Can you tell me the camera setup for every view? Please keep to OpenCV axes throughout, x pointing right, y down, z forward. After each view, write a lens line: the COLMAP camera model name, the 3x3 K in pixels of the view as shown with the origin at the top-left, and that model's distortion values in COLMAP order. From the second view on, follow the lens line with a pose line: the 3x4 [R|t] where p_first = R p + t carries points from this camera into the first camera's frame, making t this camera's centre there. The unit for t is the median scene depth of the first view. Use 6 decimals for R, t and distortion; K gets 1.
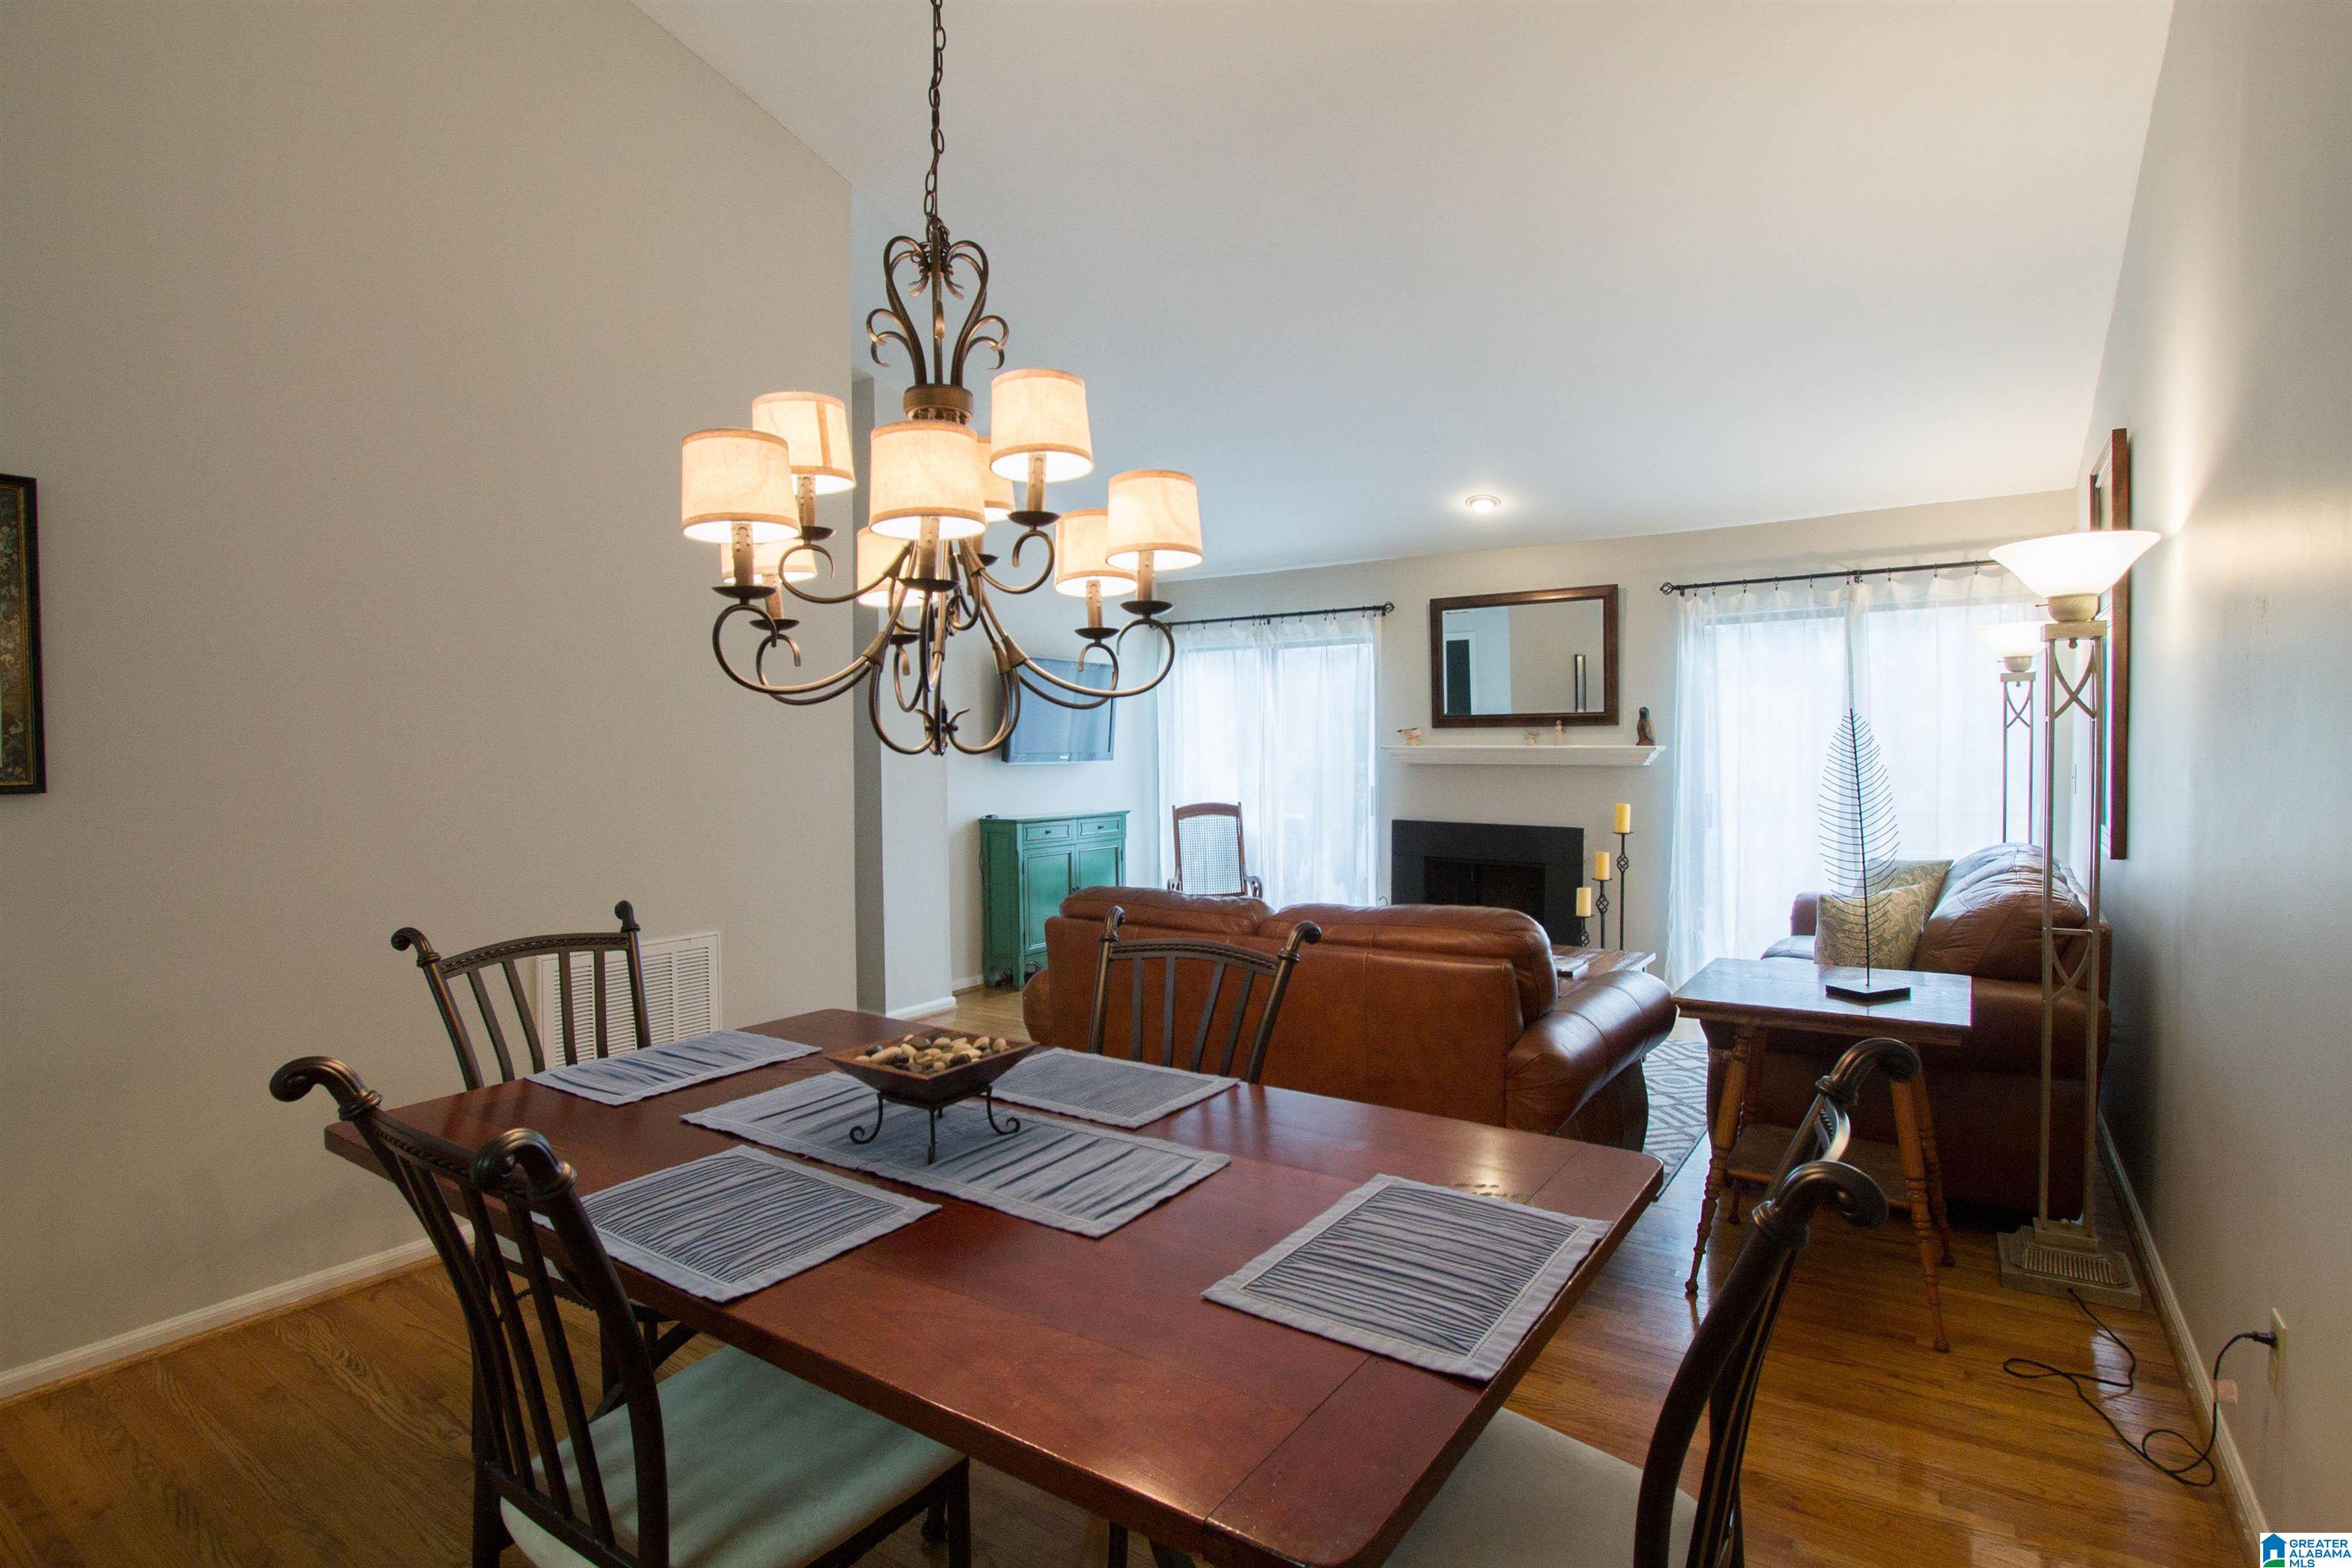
lens RADIAL K [[1120.8, 0, 1194.3], [0, 1120.8, 780.0], [0, 0, 1]] dist [-0.012577, 0.000191]
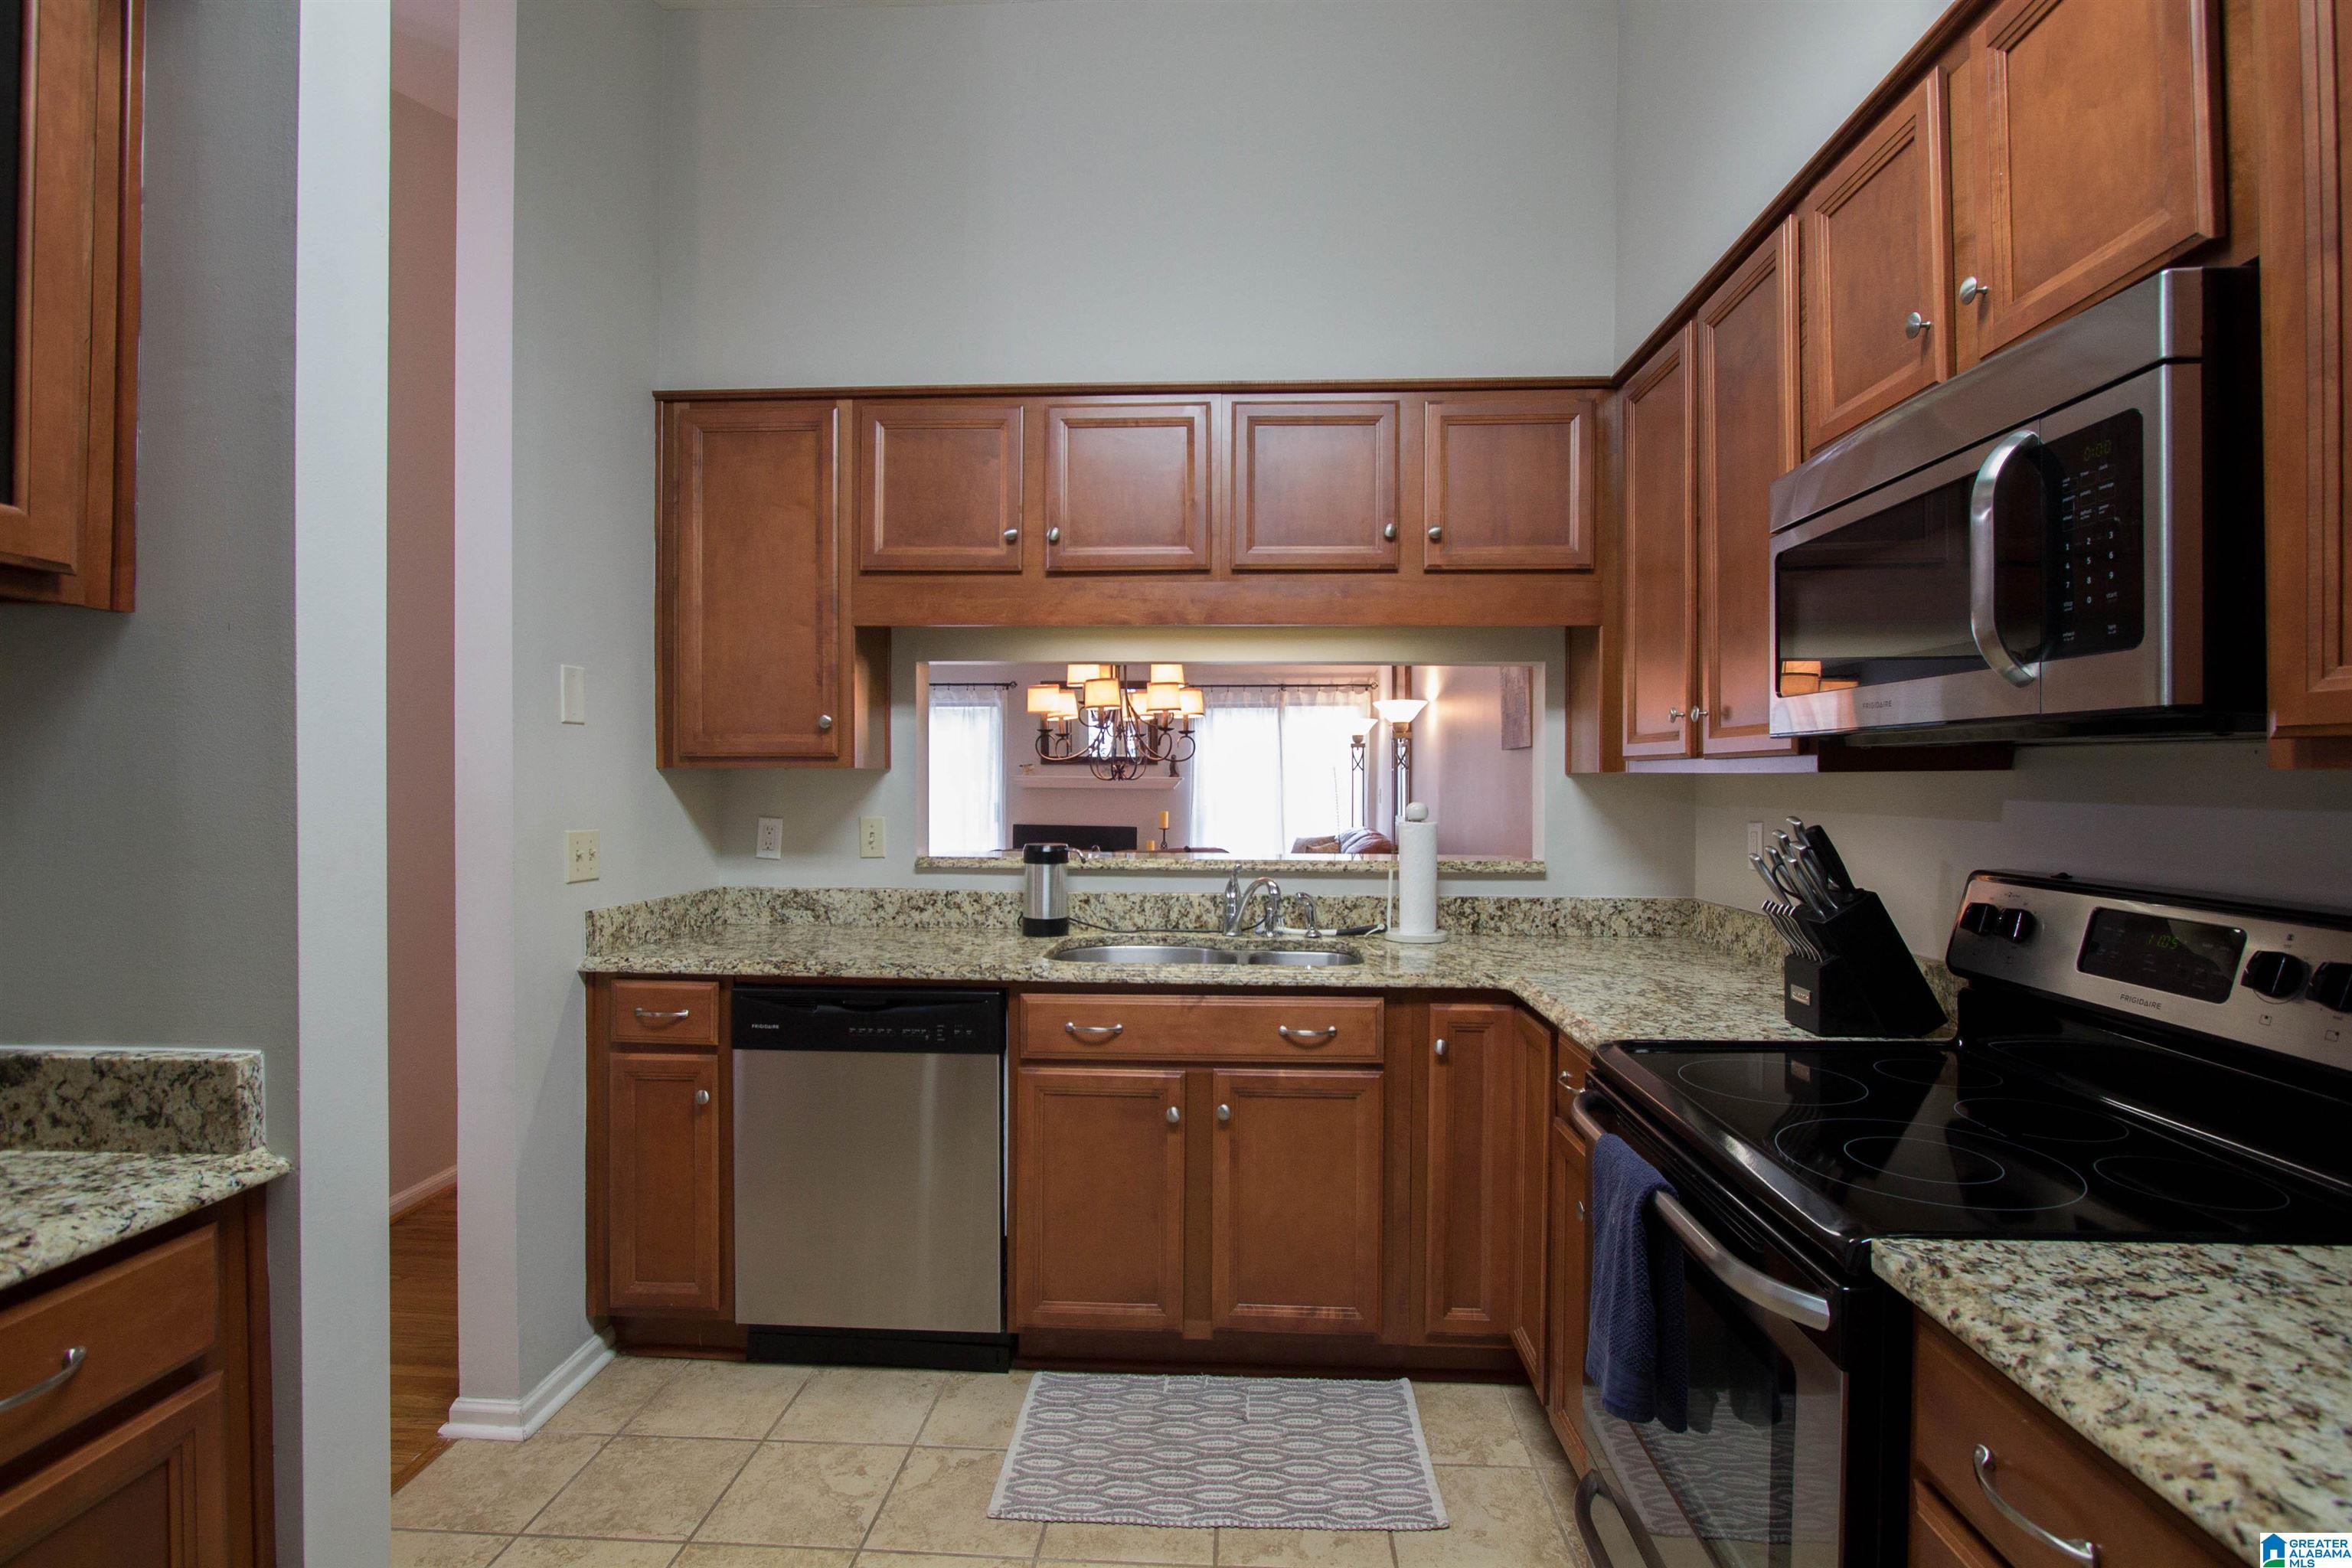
lens RADIAL K [[1119.9, 0, 1187.5], [0, 1119.9, 779.9], [0, 0, 1]] dist [-0.012888, 0.001203]
pose [[0.853581, -0.000206, 0.520960, -0.499967], [0.009445, 0.999842, -0.015081, -0.000497], [-0.520874, 0.017793, 0.853448, -0.494240]]
